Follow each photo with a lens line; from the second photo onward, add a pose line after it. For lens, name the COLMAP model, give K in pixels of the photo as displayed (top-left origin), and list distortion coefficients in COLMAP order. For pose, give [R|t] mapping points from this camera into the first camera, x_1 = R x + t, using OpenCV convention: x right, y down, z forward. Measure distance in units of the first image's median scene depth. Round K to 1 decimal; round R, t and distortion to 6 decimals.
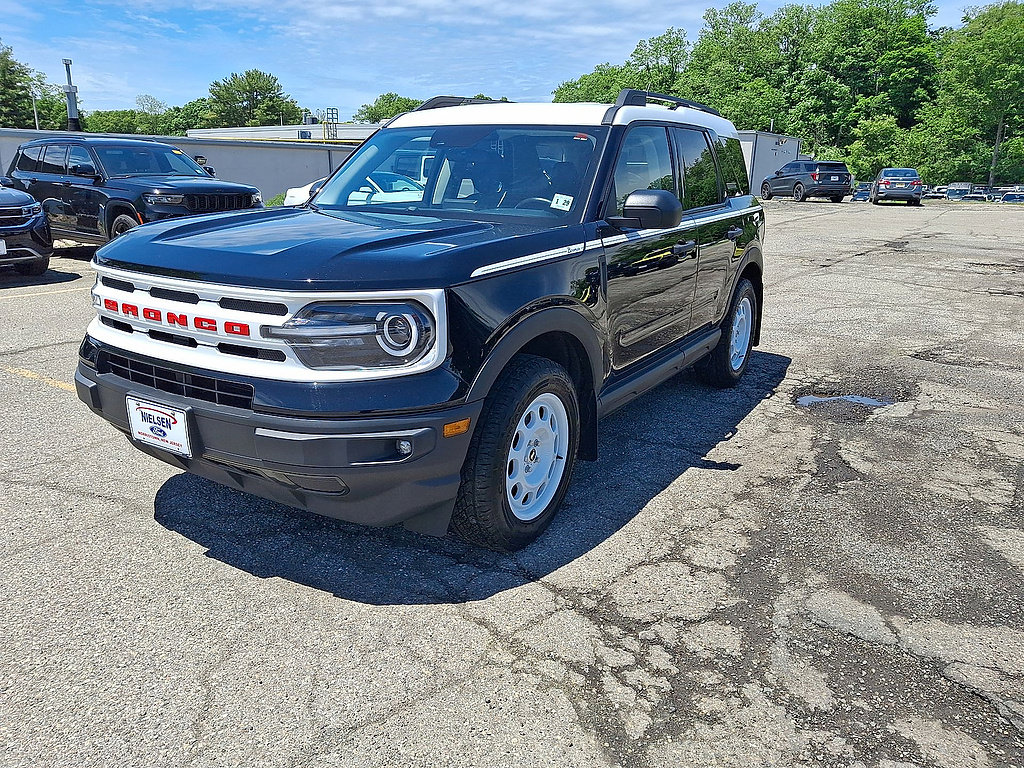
lens RADIAL K [[763.1, 0, 530.3], [0, 763.1, 388.7], [0, 0, 1]] dist [0.027998, -0.046811]
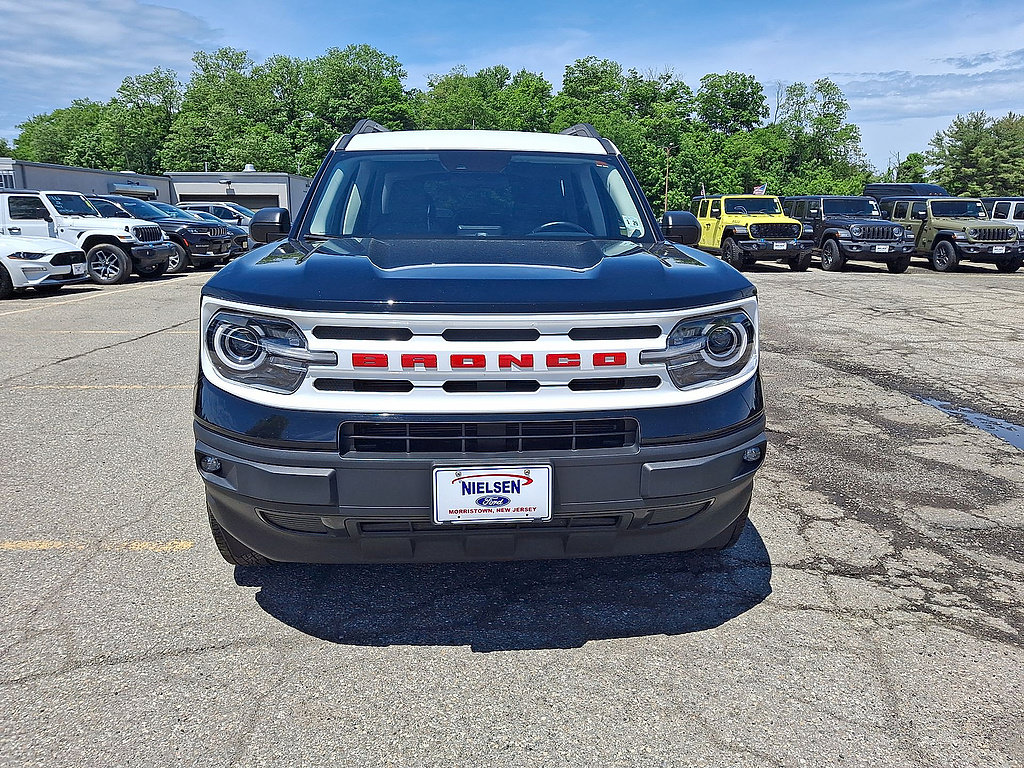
lens RADIAL K [[763.1, 0, 522.3], [0, 763.1, 363.3], [0, 0, 1]] dist [0.027998, -0.046811]
pose [[0.809990, -0.126412, 0.572657, -0.800812], [0.173784, 0.984371, -0.028511, -0.053313], [-0.560102, 0.122612, 0.819299, 0.260444]]
